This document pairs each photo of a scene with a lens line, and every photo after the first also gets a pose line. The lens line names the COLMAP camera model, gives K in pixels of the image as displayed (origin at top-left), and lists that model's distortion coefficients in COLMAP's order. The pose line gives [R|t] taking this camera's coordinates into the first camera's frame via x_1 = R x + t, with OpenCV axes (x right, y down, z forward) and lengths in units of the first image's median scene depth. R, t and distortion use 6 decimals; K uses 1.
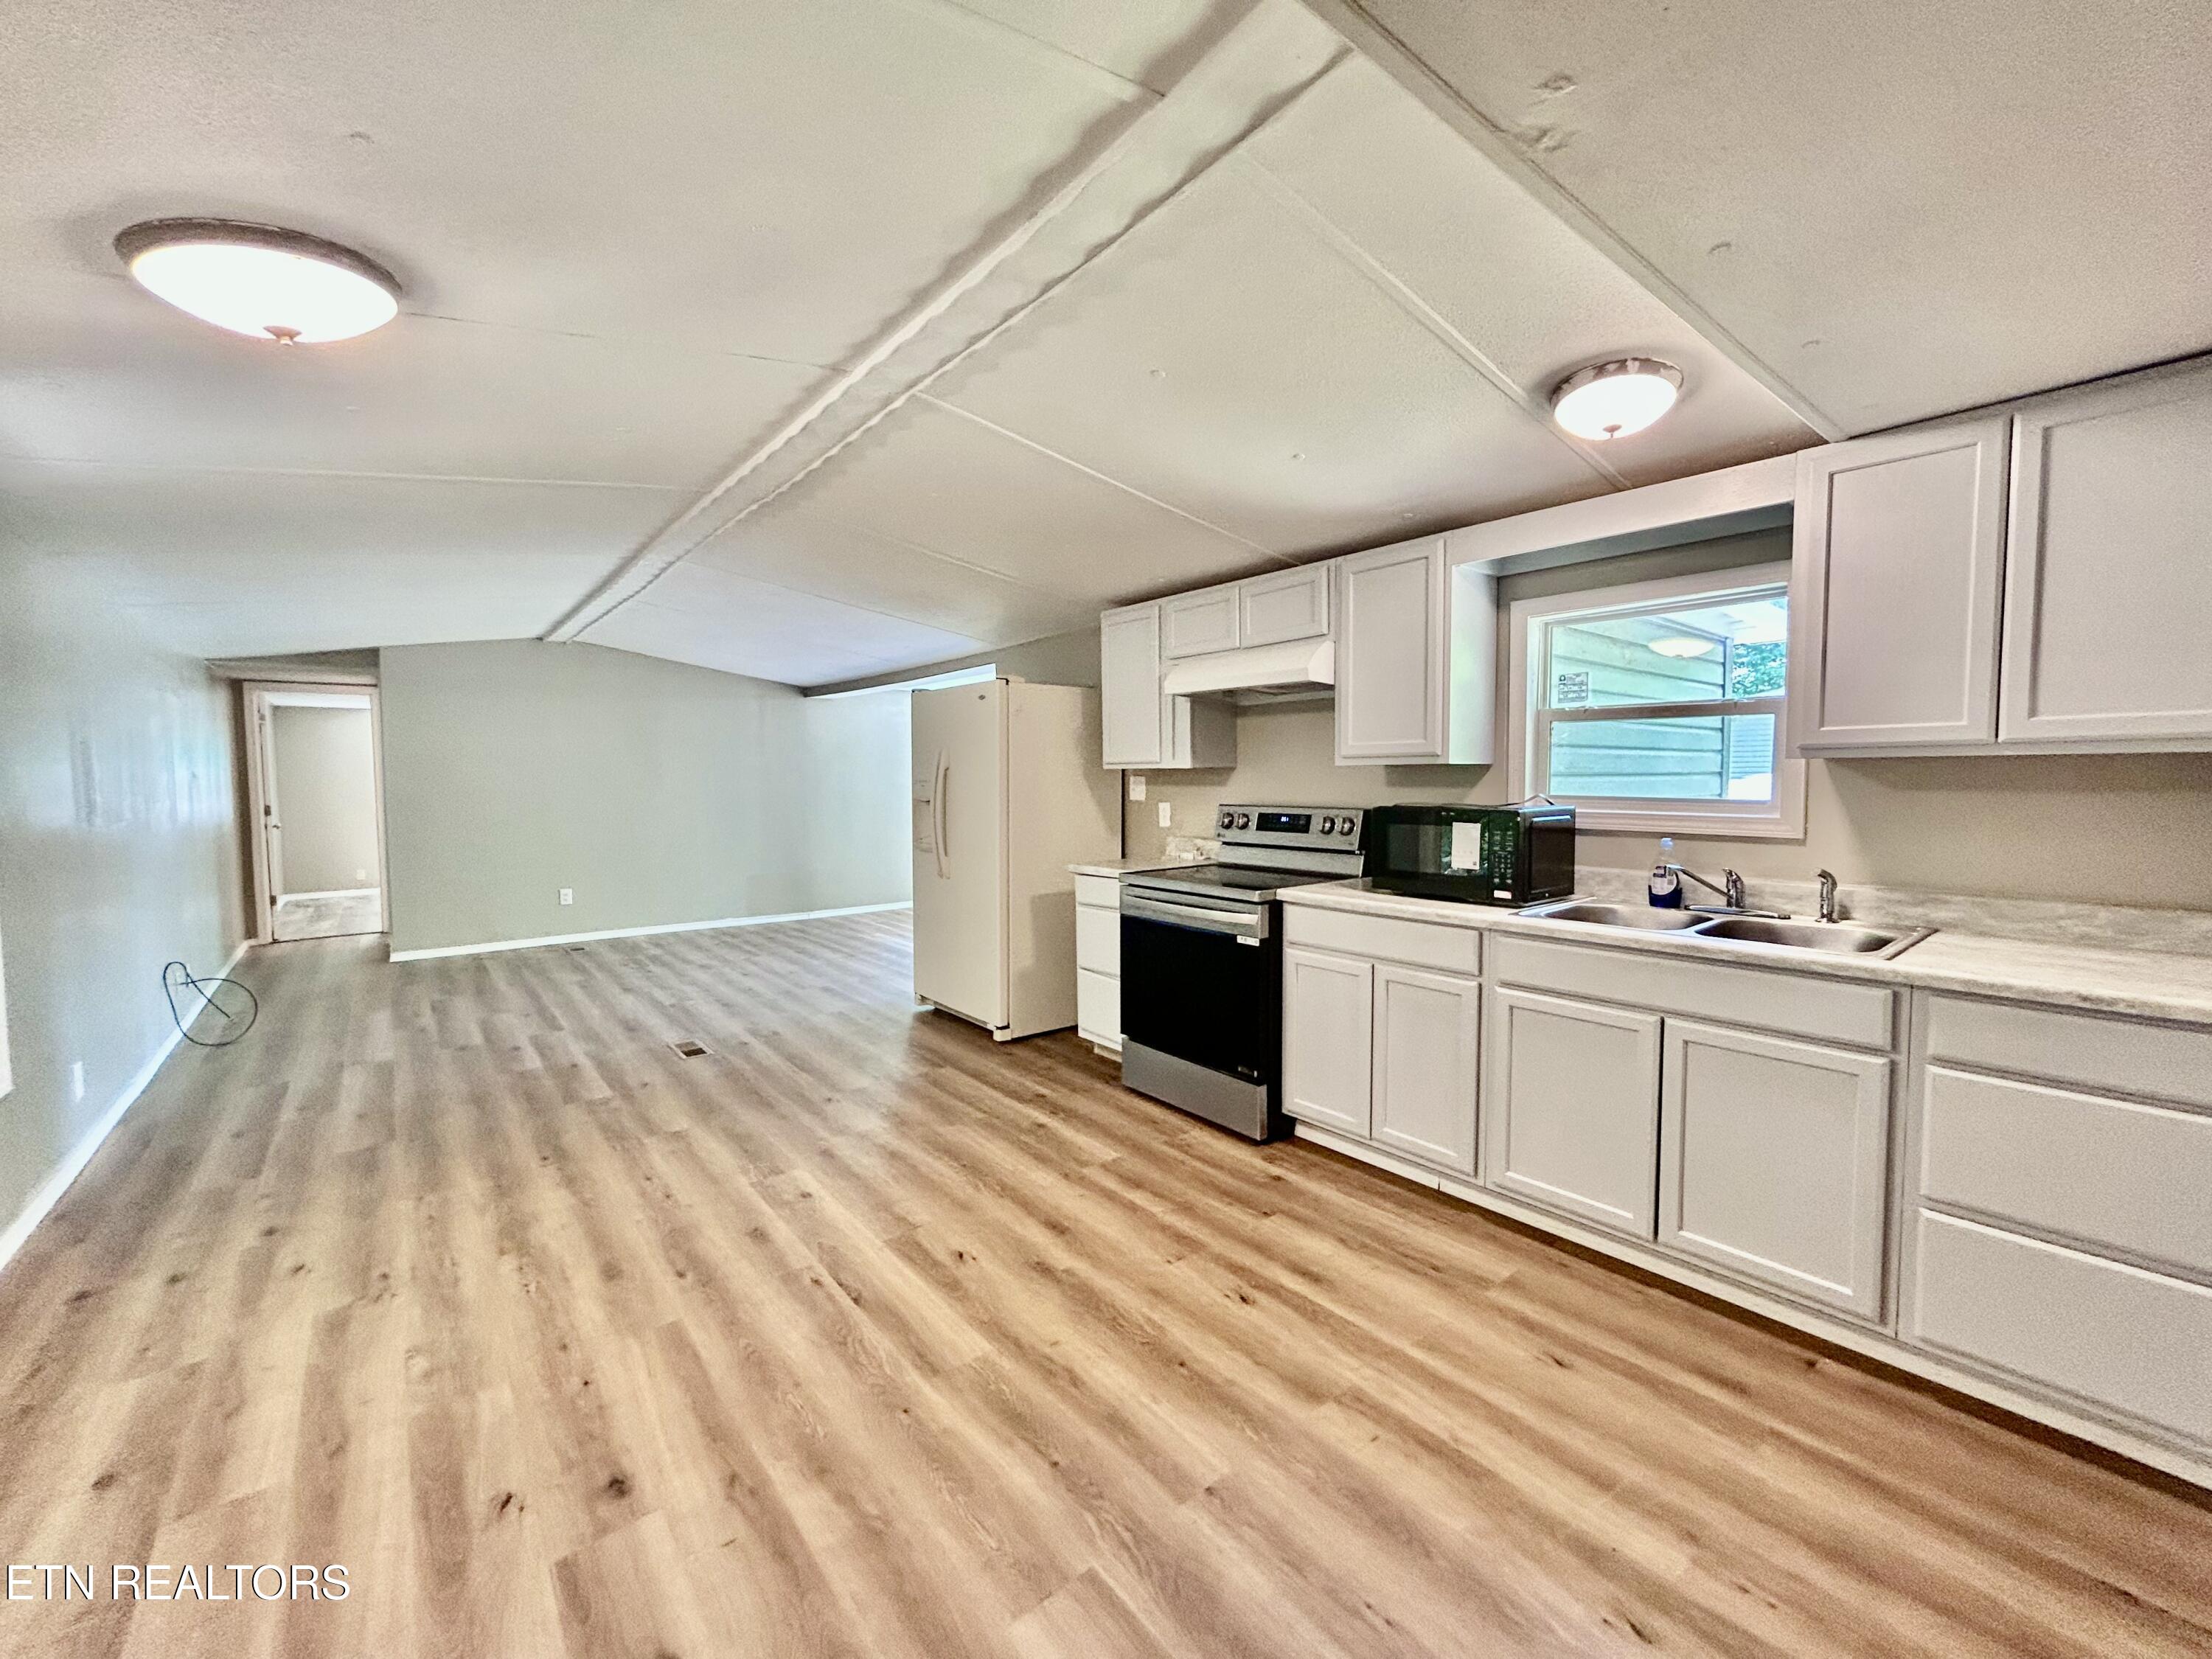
lens RADIAL K [[898.8, 0, 1098.0], [0, 898.8, 826.7], [0, 0, 1]] dist [0.002867, 0.000415]
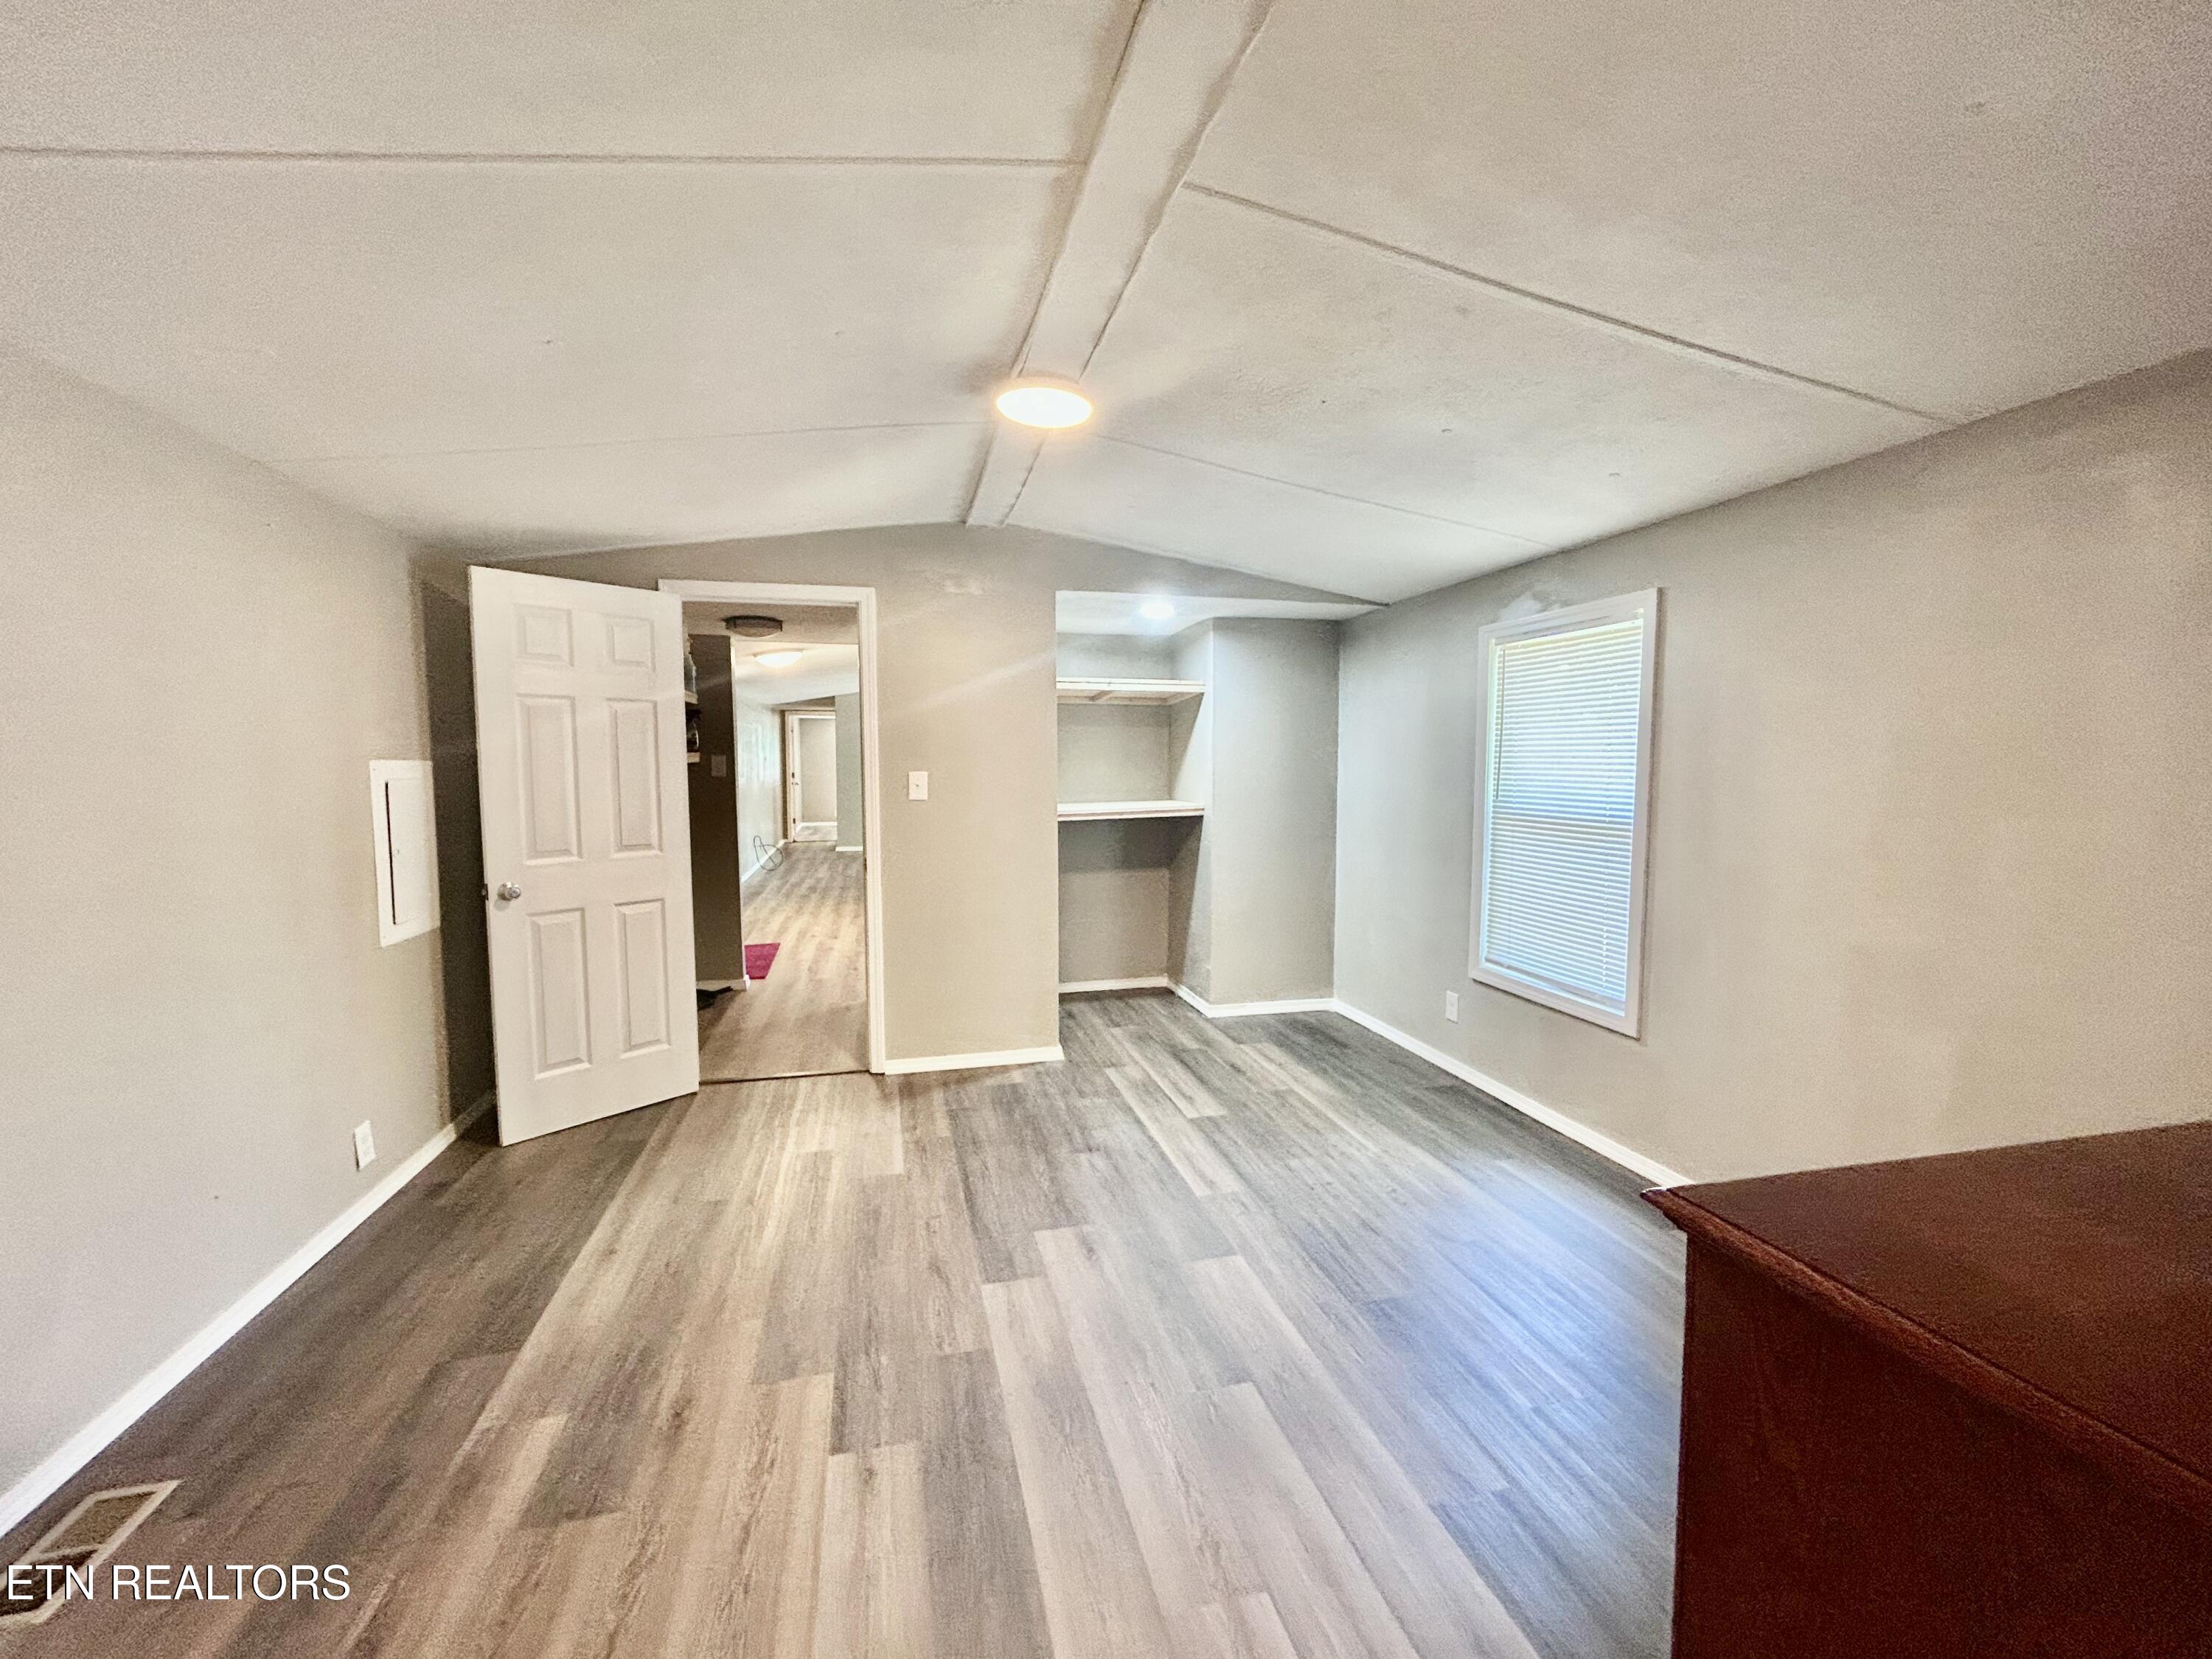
lens RADIAL K [[898.8, 0, 1098.0], [0, 898.8, 826.7], [0, 0, 1]] dist [0.002867, 0.000415]
pose [[0.905979, 0.039018, -0.421521, 1.490775], [-0.030534, 0.999173, 0.026863, 0.060866], [0.422221, -0.011466, 0.906421, -1.452642]]
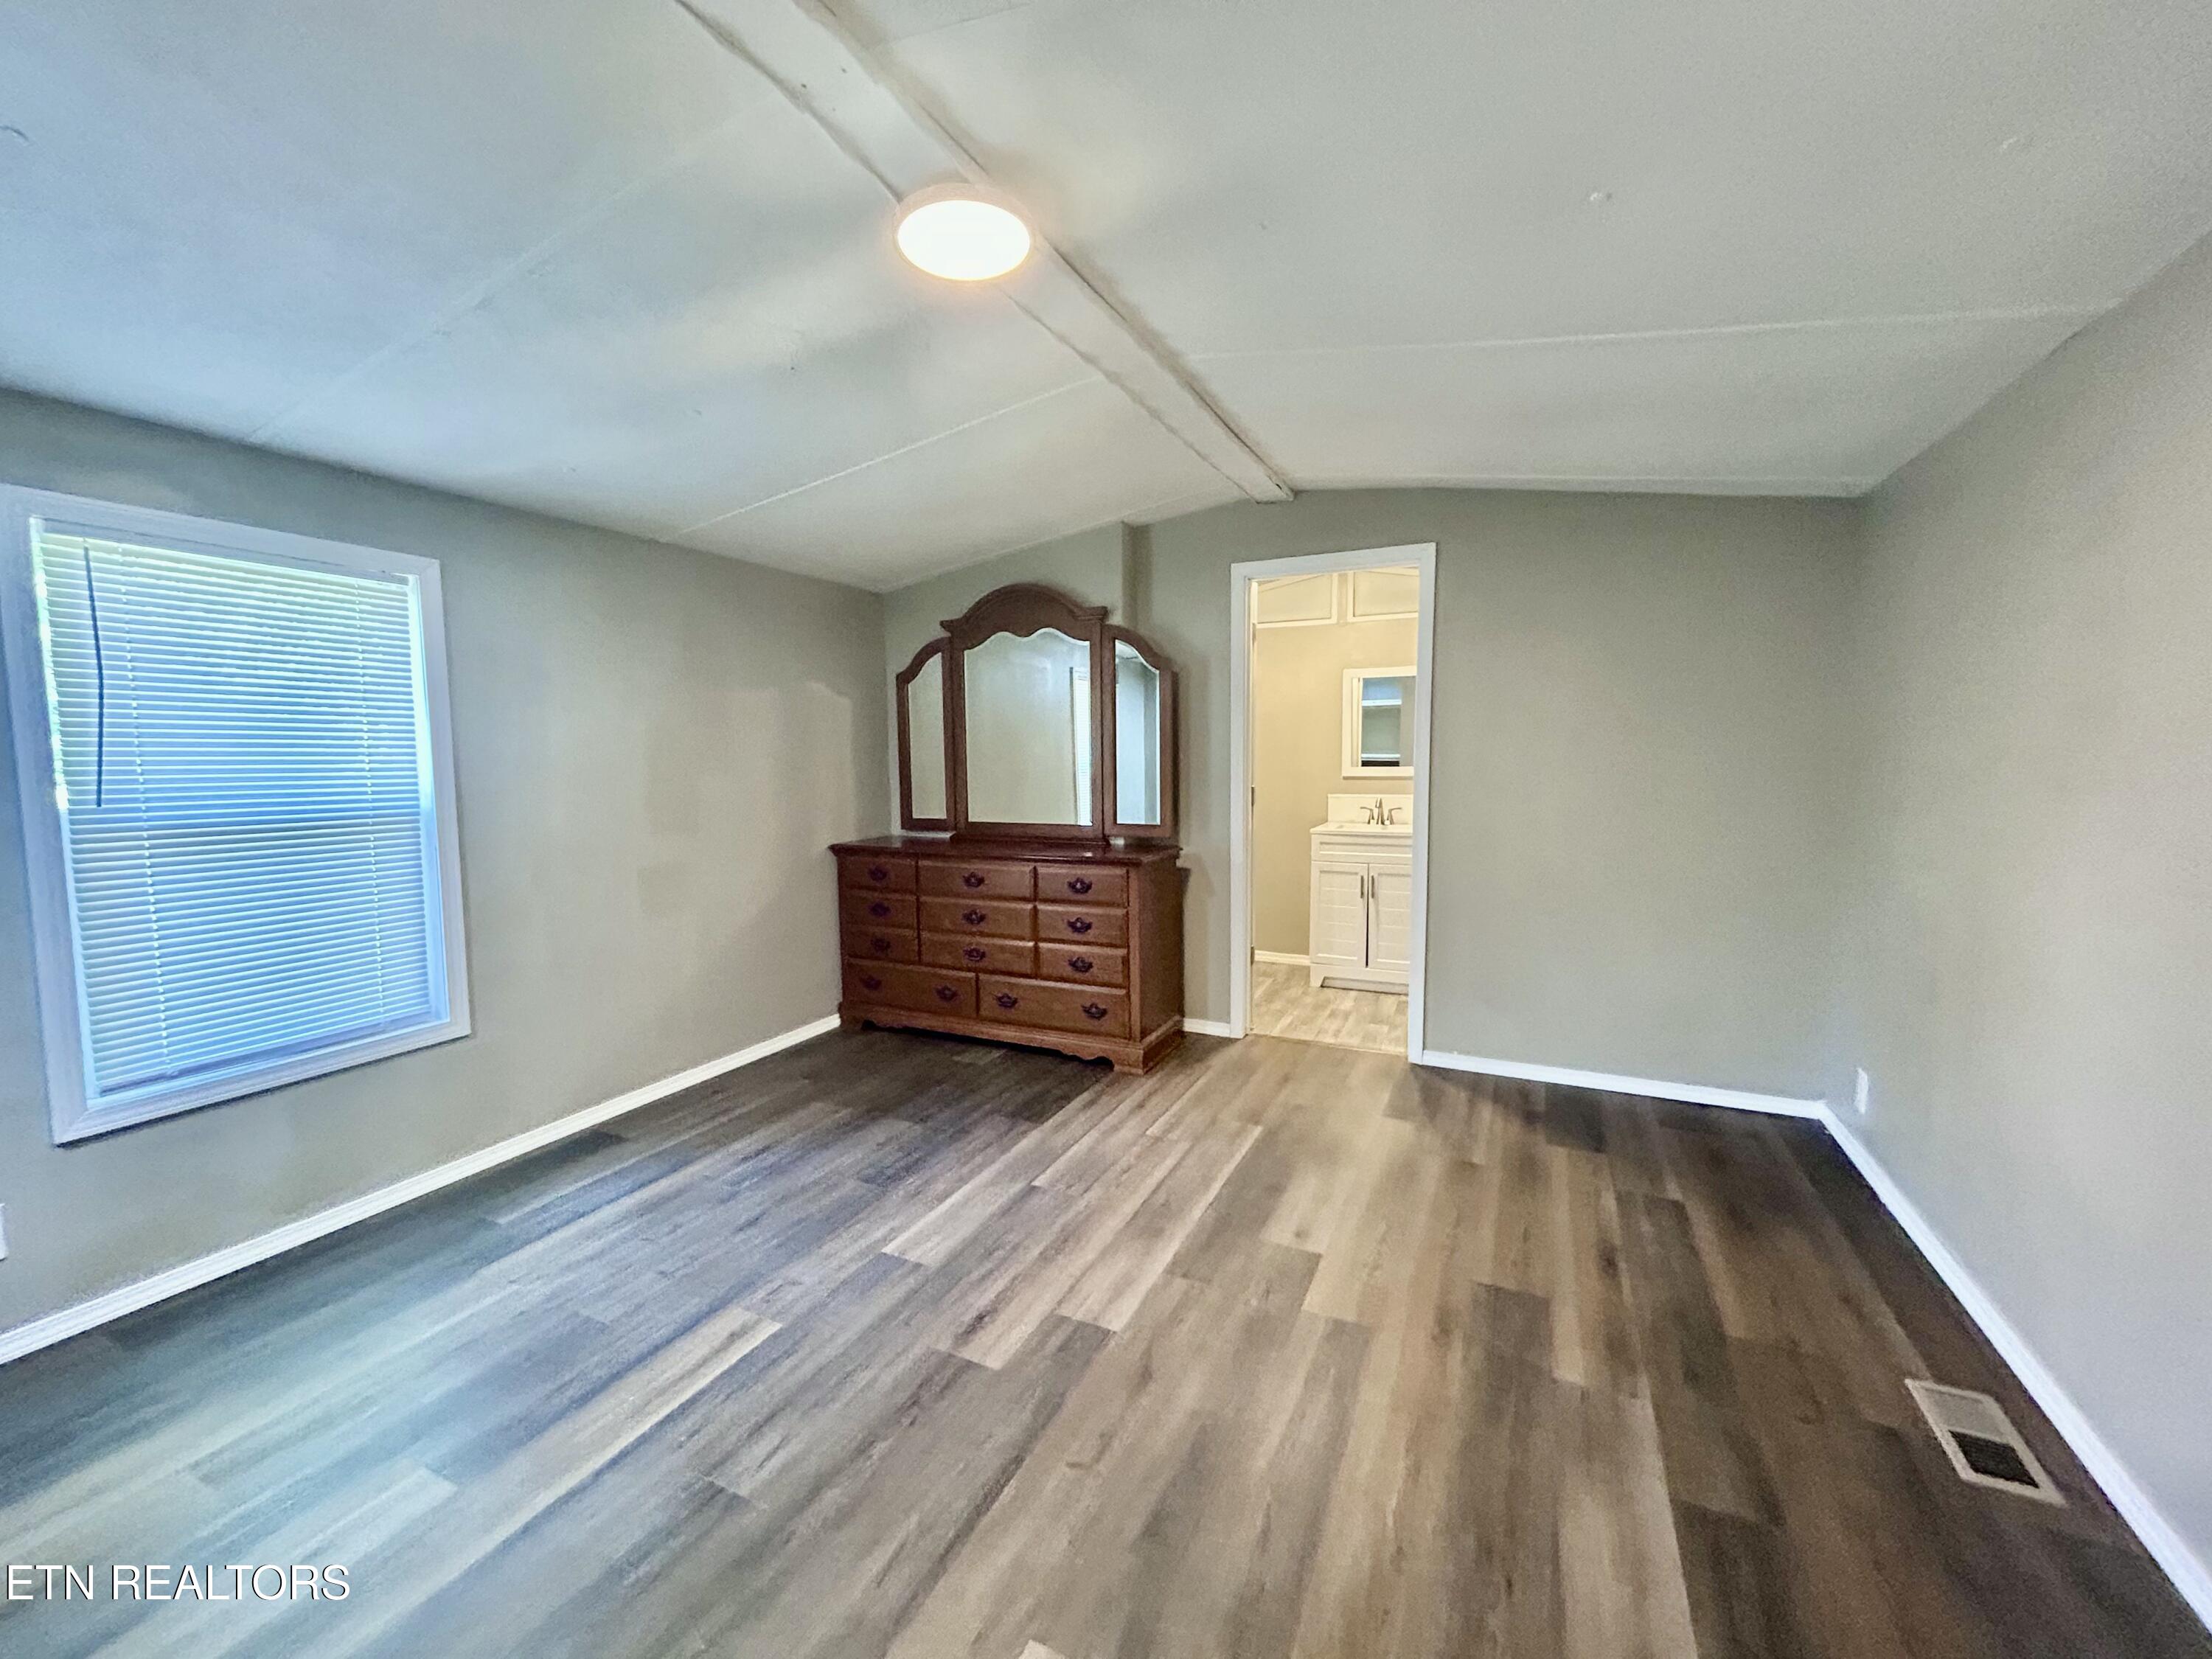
lens RADIAL K [[898.8, 0, 1098.0], [0, 898.8, 826.7], [0, 0, 1]] dist [0.002867, 0.000415]
pose [[-0.429452, -0.057957, 0.901228, -3.988477], [0.060695, 0.993830, 0.092834, -0.071248], [-0.901048, 0.094568, -0.423284, 3.671210]]
